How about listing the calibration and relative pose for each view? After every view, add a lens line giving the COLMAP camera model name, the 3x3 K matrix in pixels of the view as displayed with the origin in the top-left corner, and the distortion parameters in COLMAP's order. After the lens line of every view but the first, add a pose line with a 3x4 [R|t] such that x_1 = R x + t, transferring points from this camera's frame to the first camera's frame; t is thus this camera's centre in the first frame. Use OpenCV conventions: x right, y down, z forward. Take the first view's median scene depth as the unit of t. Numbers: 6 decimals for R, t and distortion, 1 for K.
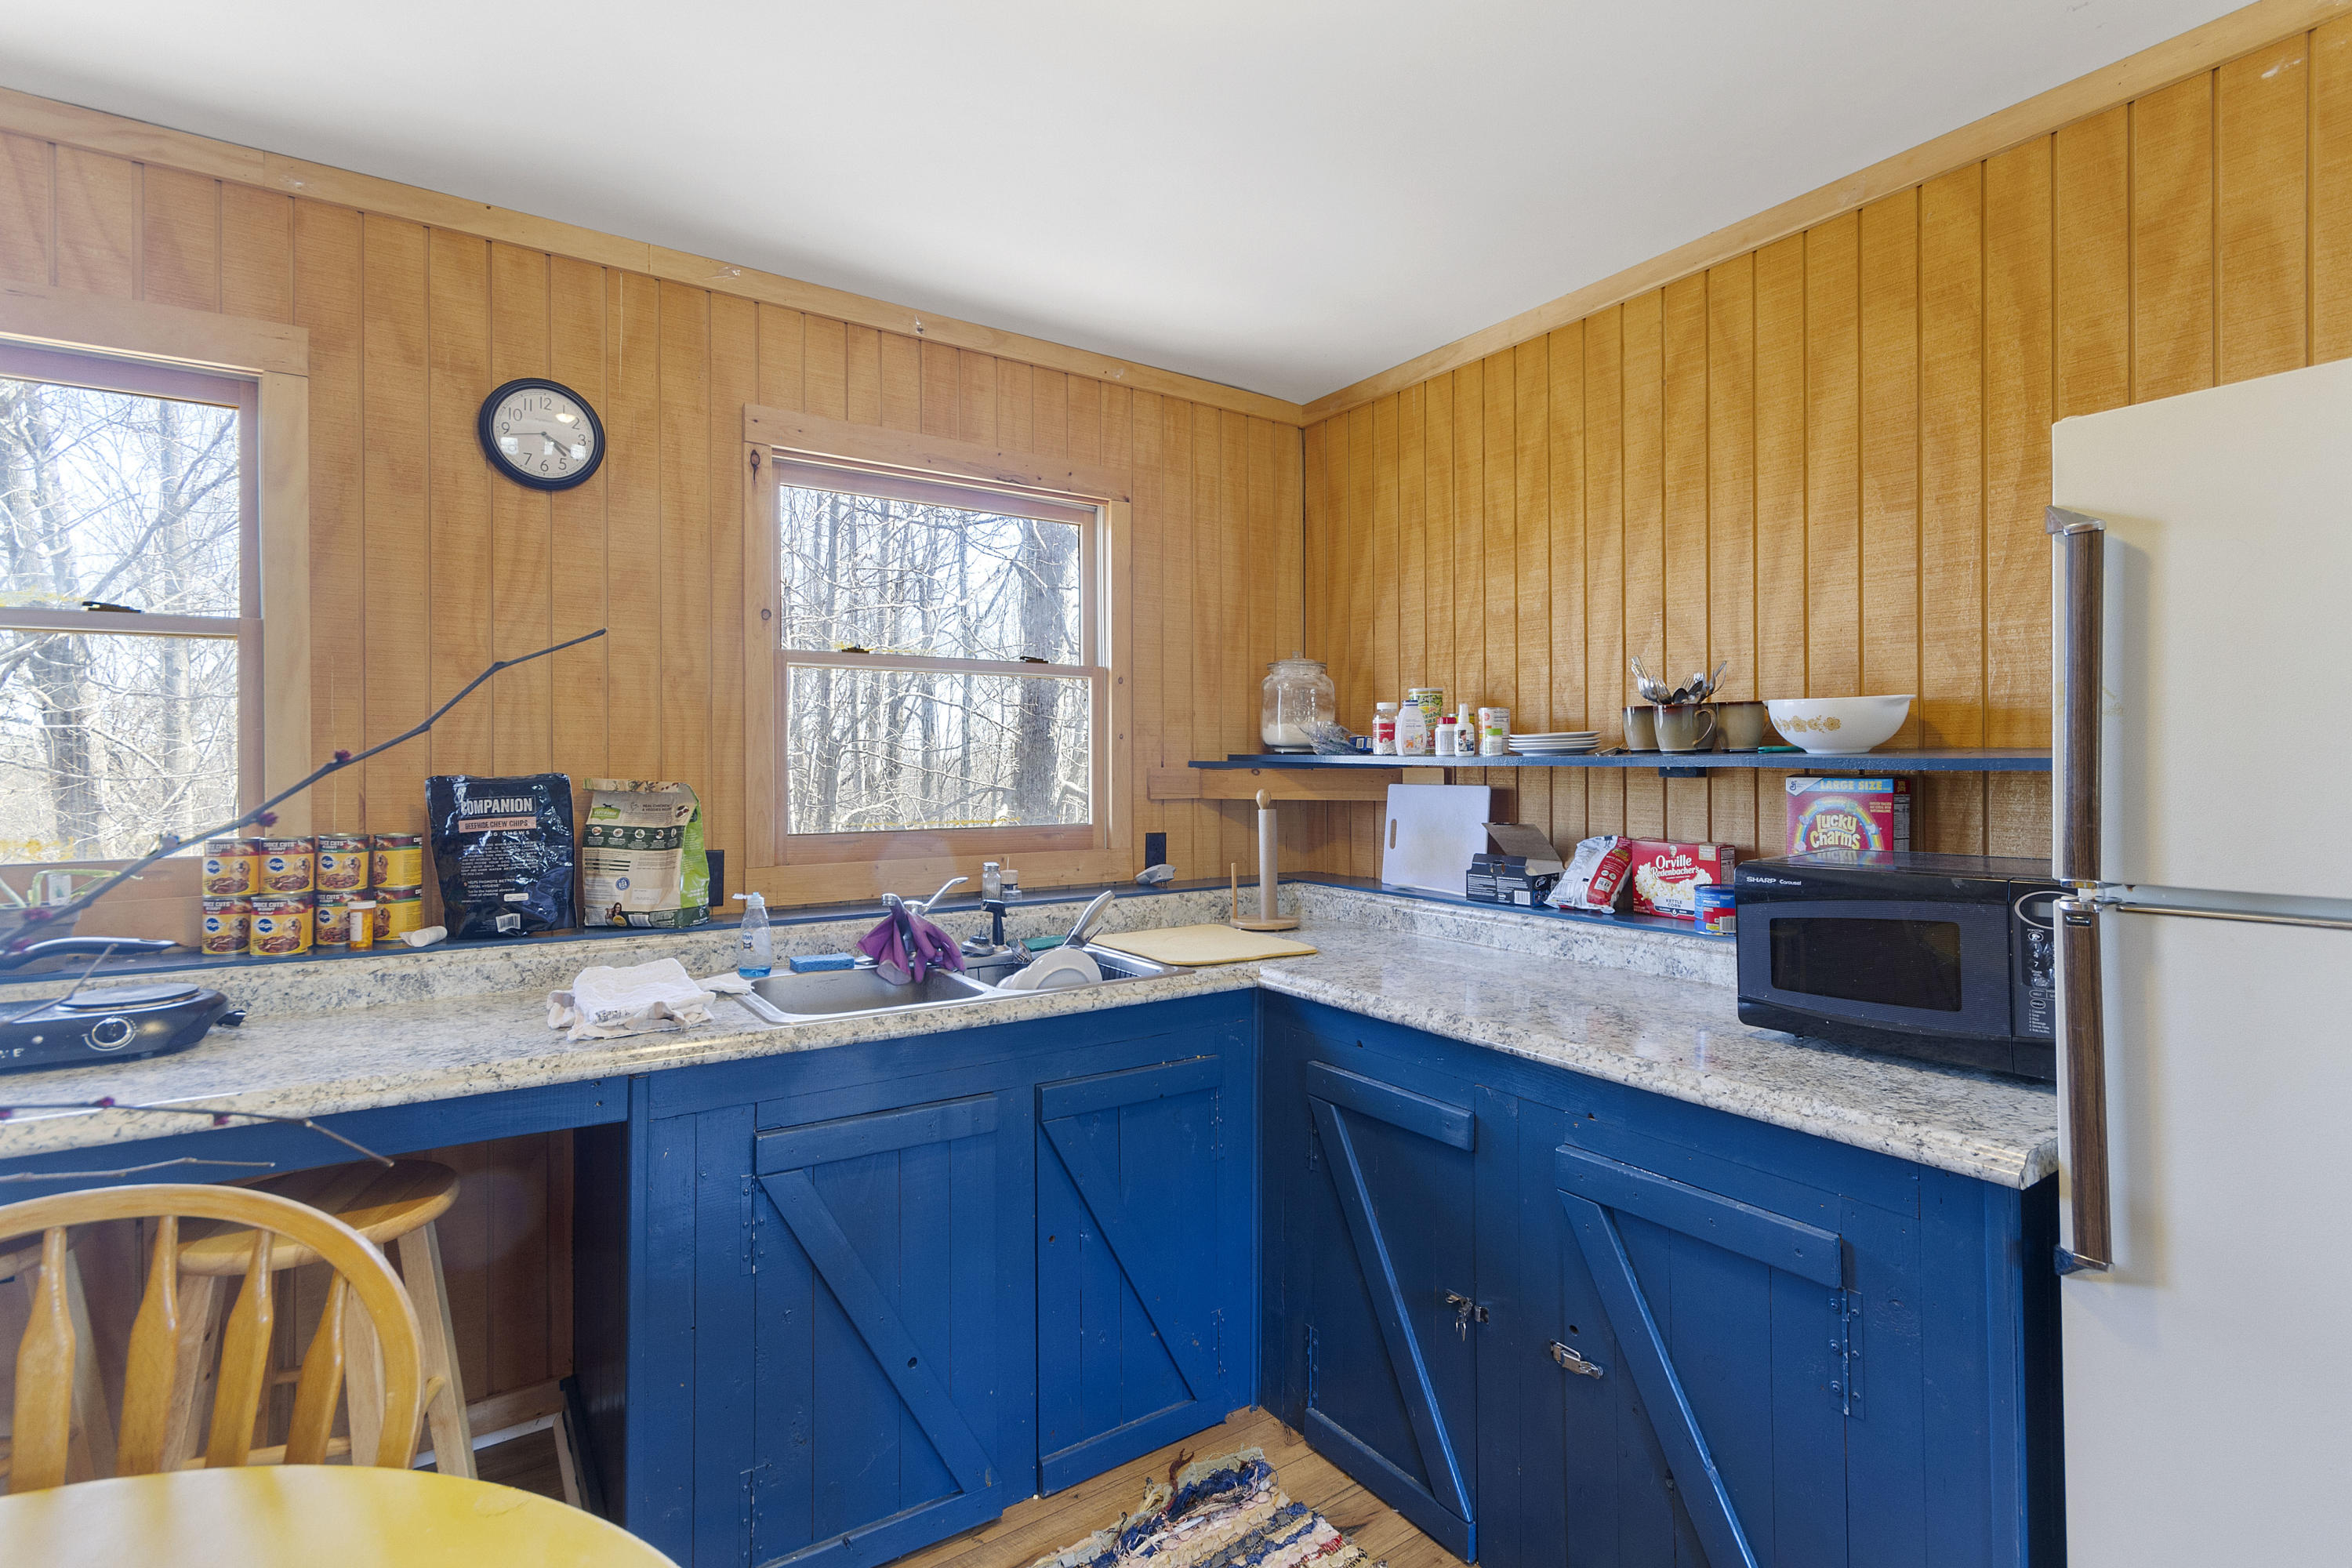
lens RADIAL K [[1118.7, 0, 1211.4], [0, 1118.7, 760.5], [0, 0, 1]] dist [0.008110, -0.000459]
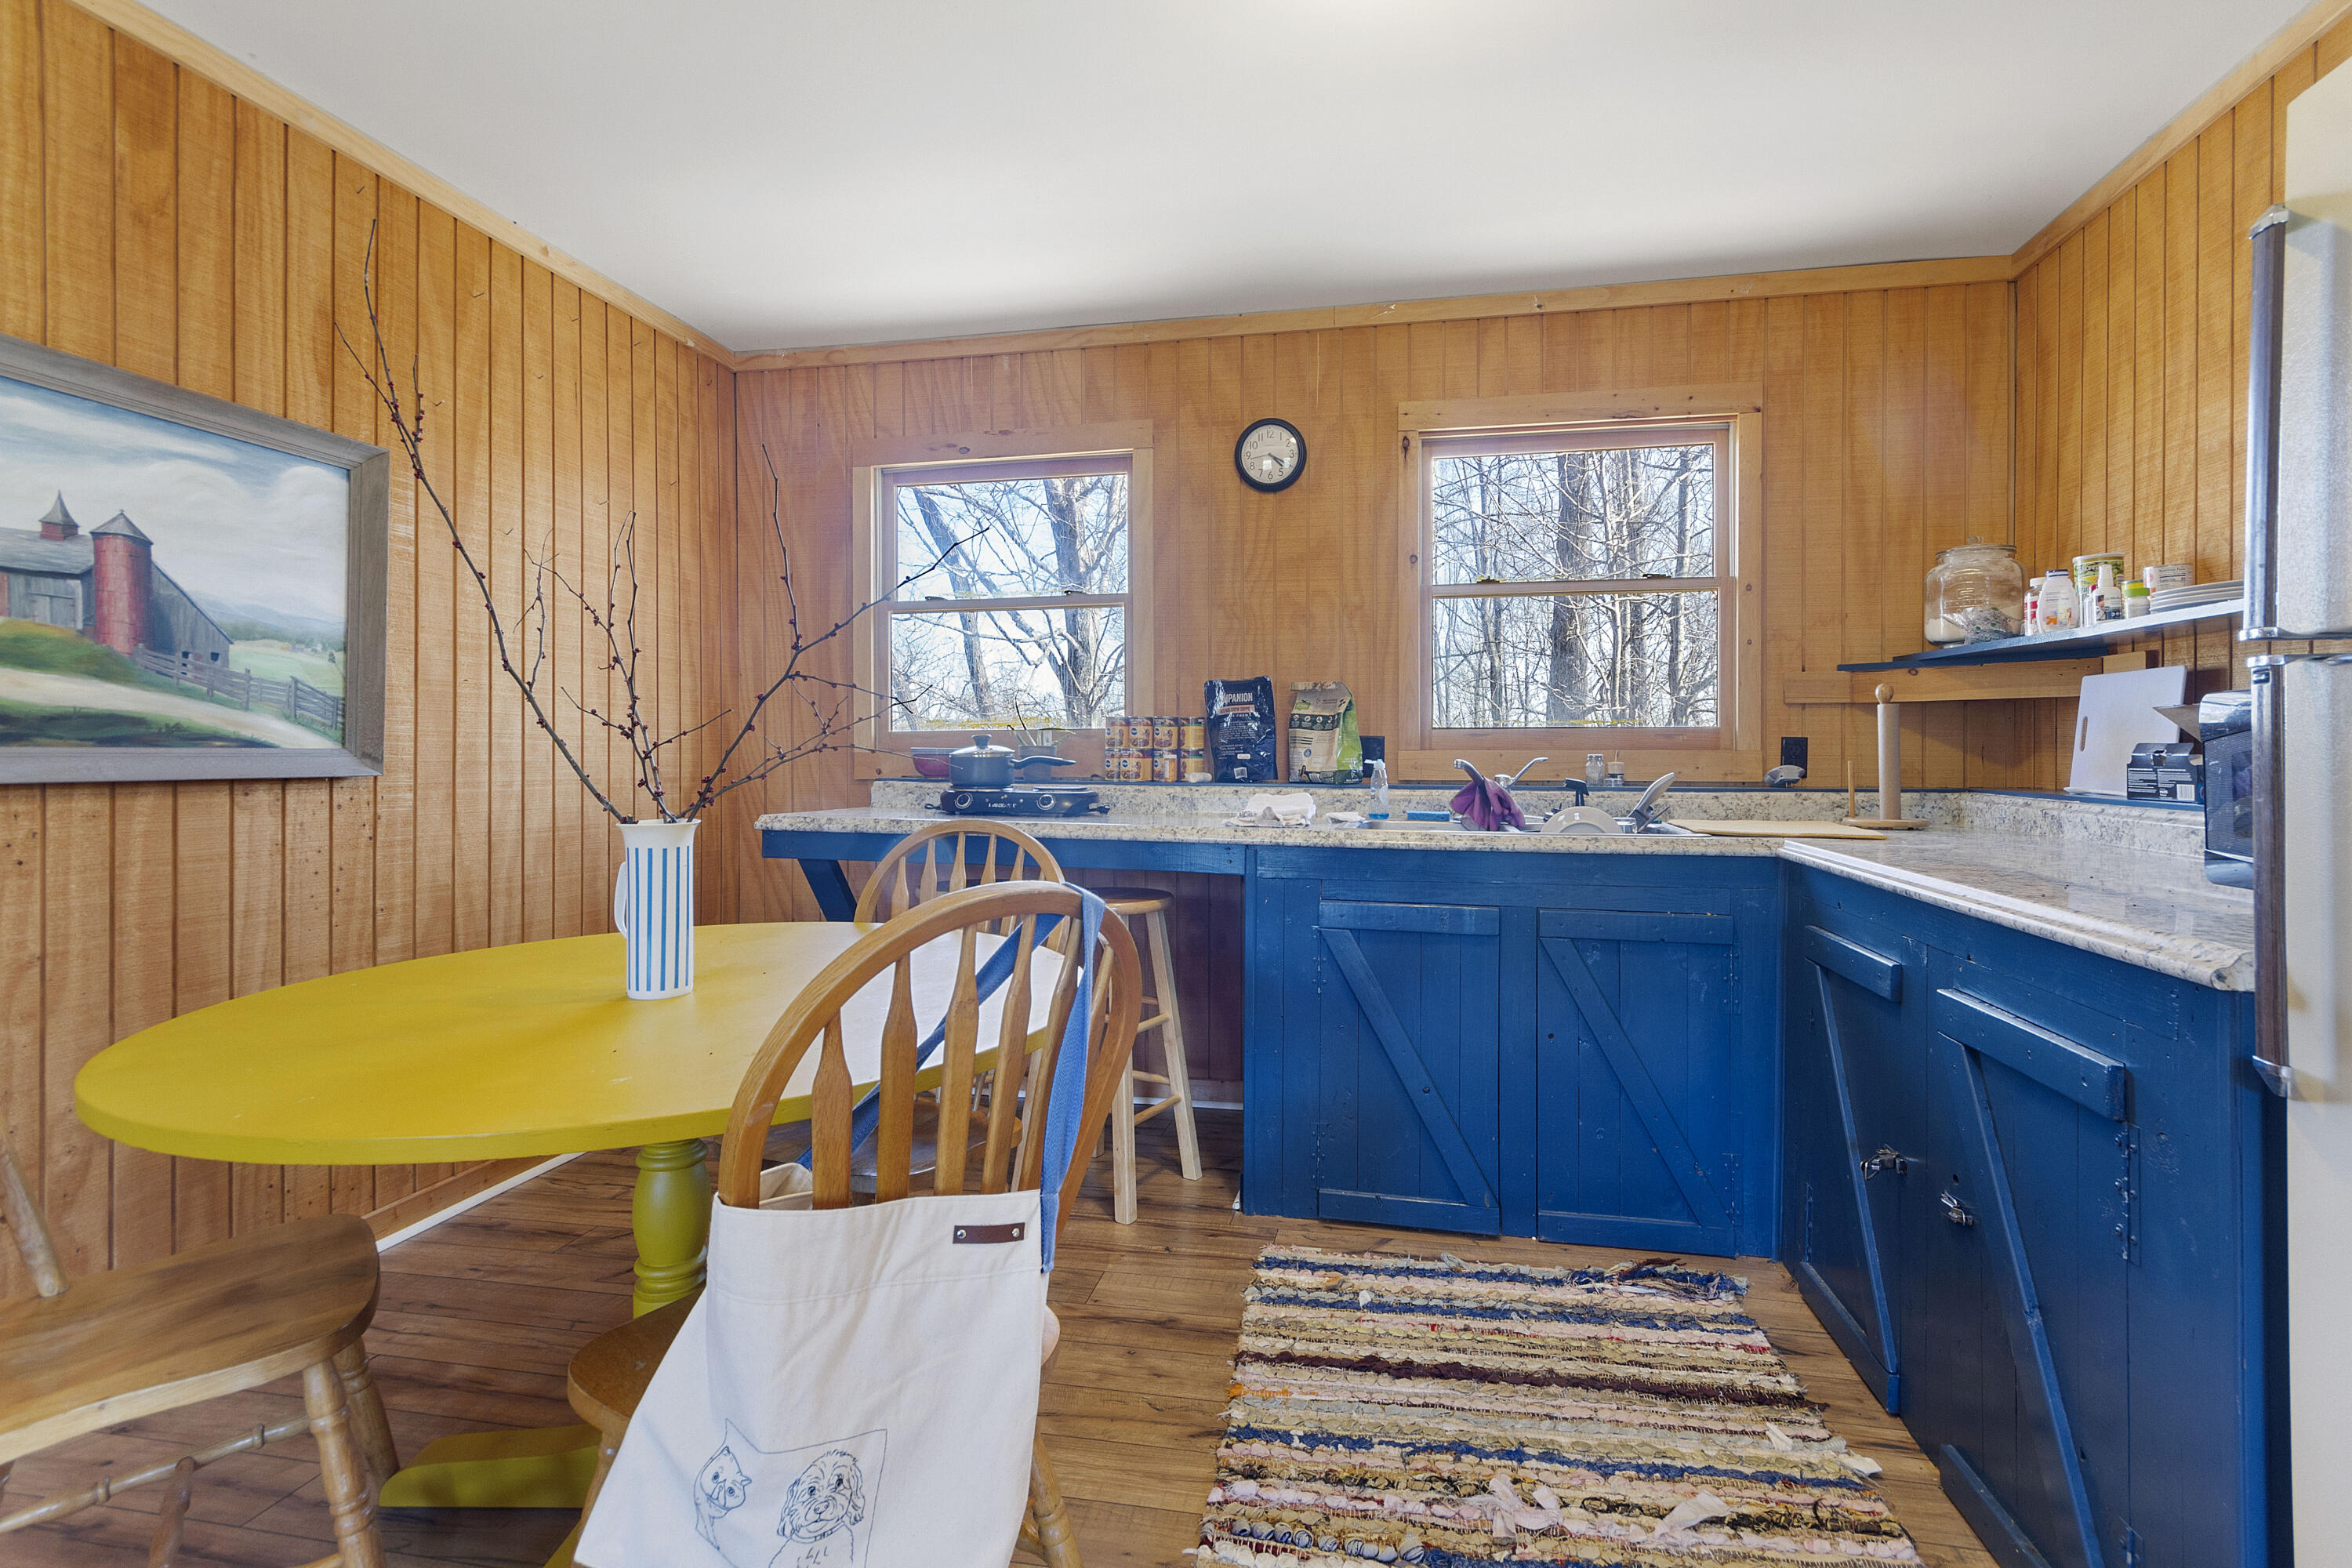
lens RADIAL K [[1118.7, 0, 1211.4], [0, 1118.7, 760.5], [0, 0, 1]] dist [0.008110, -0.000459]
pose [[0.691514, 0.006536, -0.722334, 0.392238], [0.000947, 0.999950, 0.009954, 0.093626], [0.722363, -0.007567, 0.691473, -0.087381]]
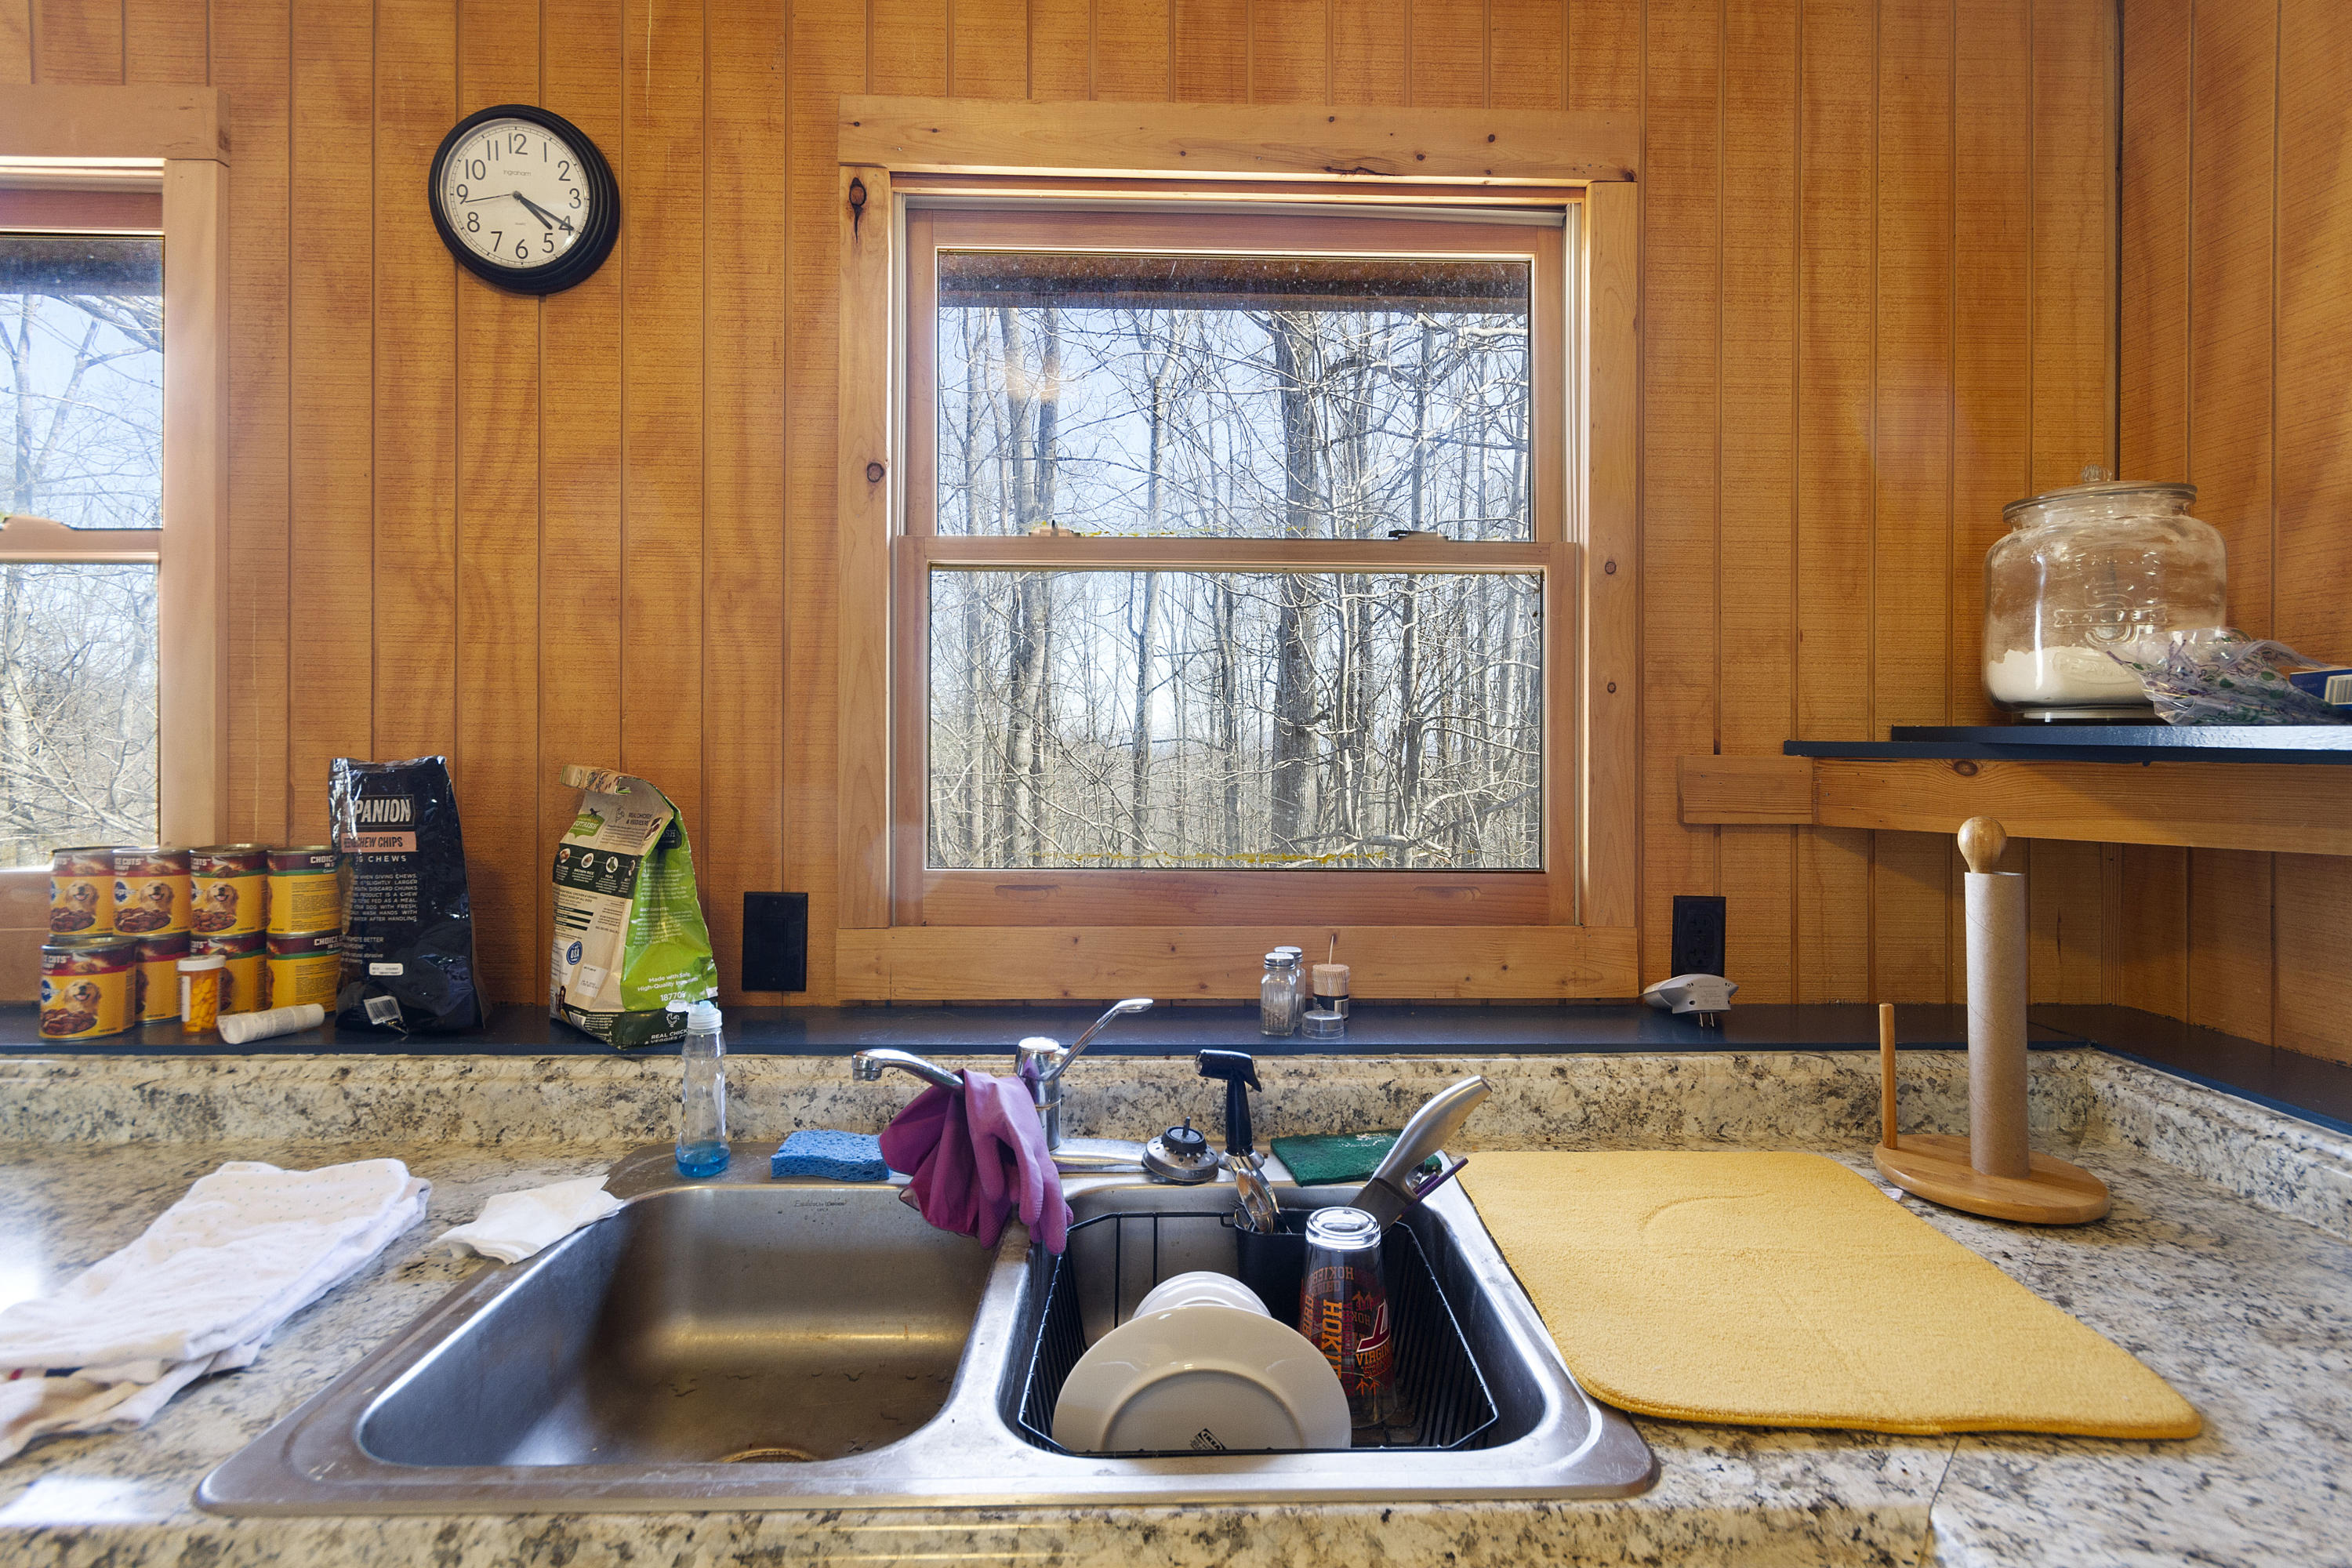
lens RADIAL K [[1106.1, 0, 1198.0], [0, 1106.1, 745.7], [0, 0, 1]] dist [0.005024, 0.000202]
pose [[0.829591, 0.005929, -0.558340, 0.041587], [-0.003840, 0.999981, 0.004913, 0.001397], [0.558358, -0.001932, 0.829598, 0.632982]]
